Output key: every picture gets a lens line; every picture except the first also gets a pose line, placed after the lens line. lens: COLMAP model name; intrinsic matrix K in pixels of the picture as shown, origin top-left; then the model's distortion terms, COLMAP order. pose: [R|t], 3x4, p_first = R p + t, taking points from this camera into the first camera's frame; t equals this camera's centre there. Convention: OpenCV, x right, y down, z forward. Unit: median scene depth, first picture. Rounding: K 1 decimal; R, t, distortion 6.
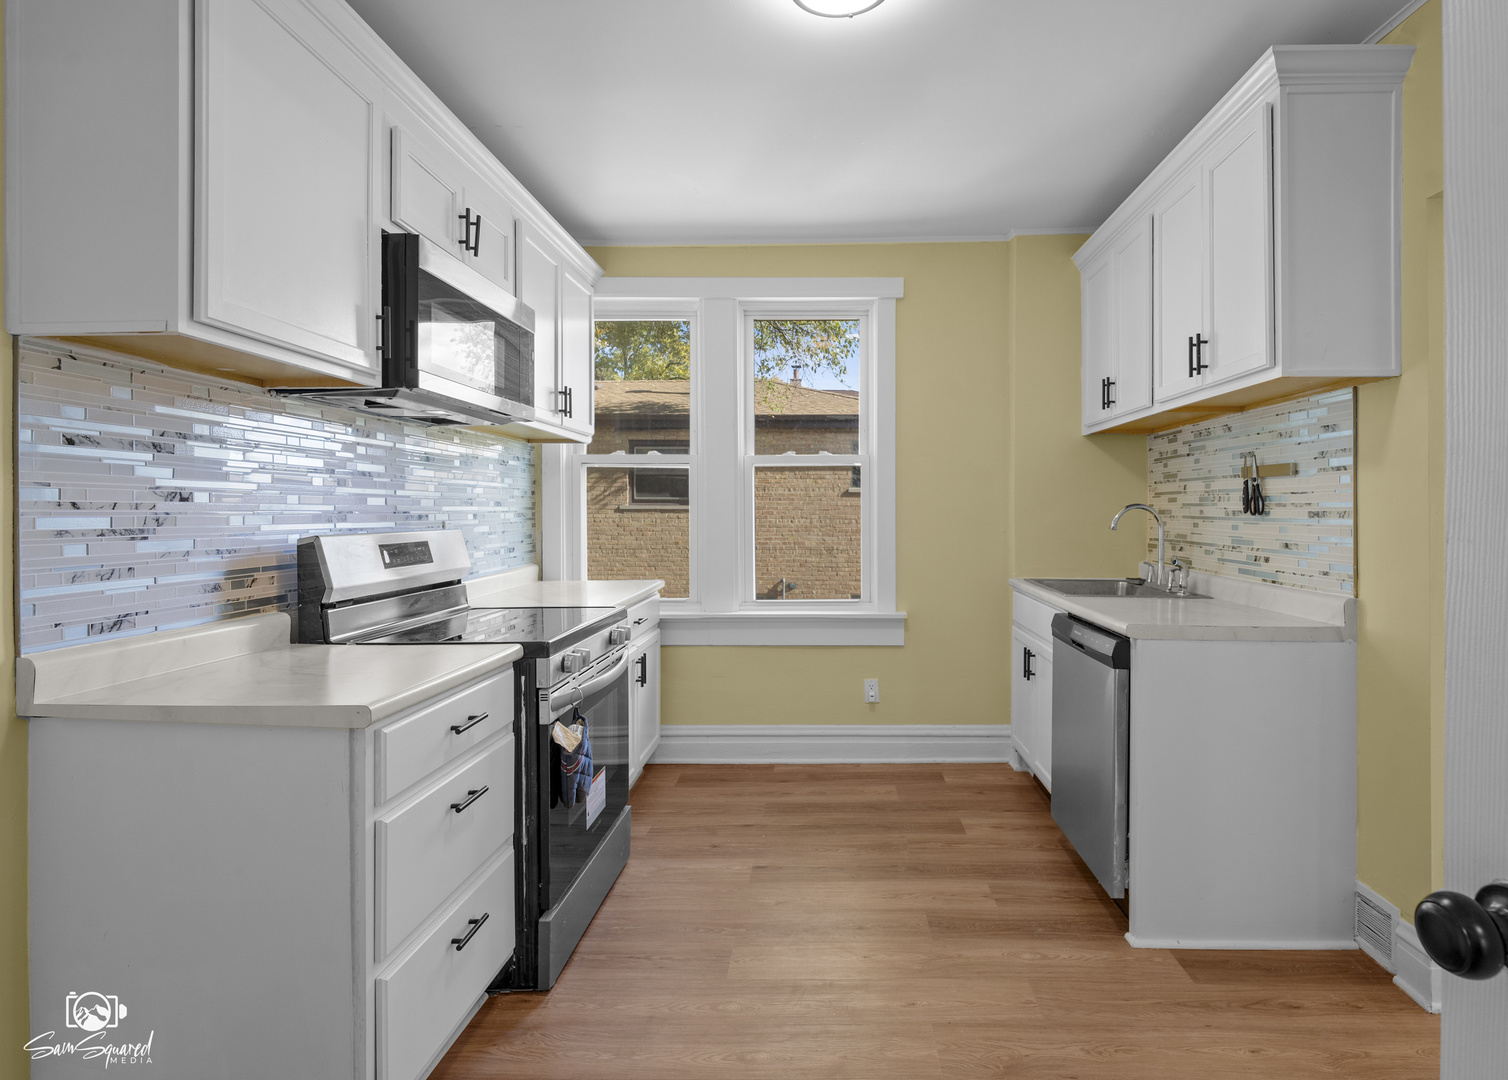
lens RADIAL K [[756.6, 0, 835.6], [0, 756.6, 501.8], [0, 0, 1]] dist [-0.005949, -0.002132]
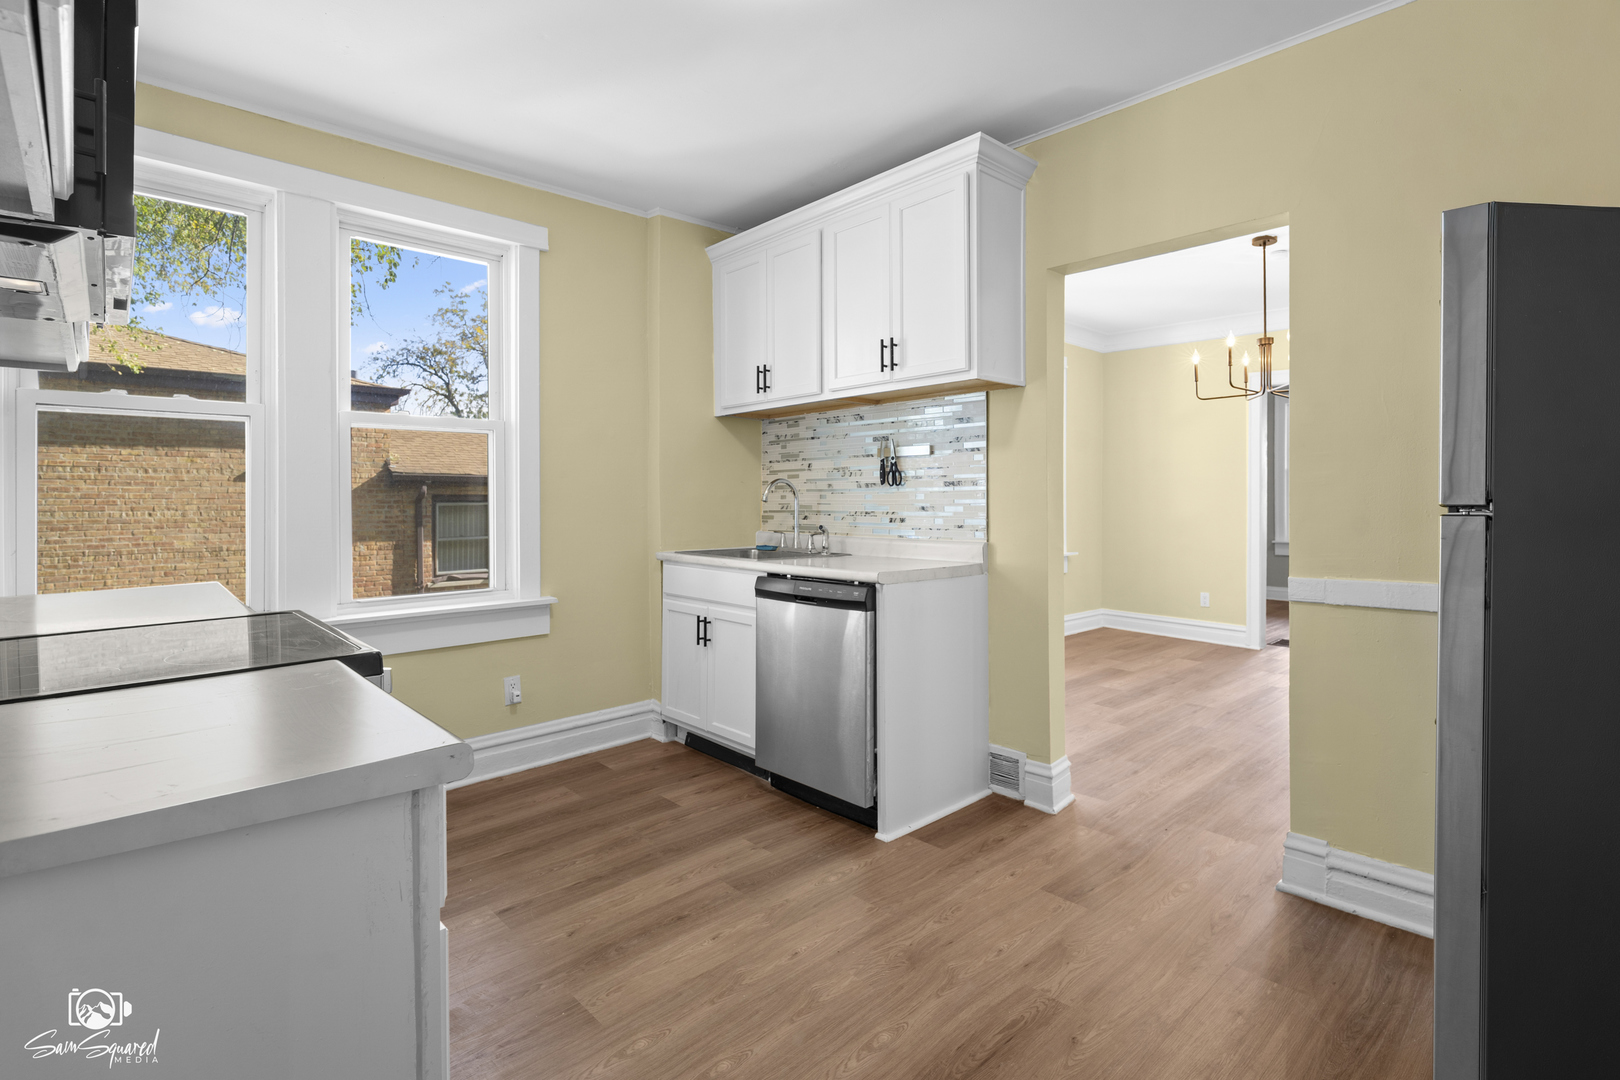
lens RADIAL K [[754.9, 0, 810.7], [0, 754.9, 490.3], [0, 0, 1]] dist [0.009608, -0.007873]
pose [[0.723197, 0.003773, 0.690631, -0.408546], [0.000765, 0.999980, -0.006264, 0.031597], [-0.690641, 0.005058, 0.723180, 0.167130]]
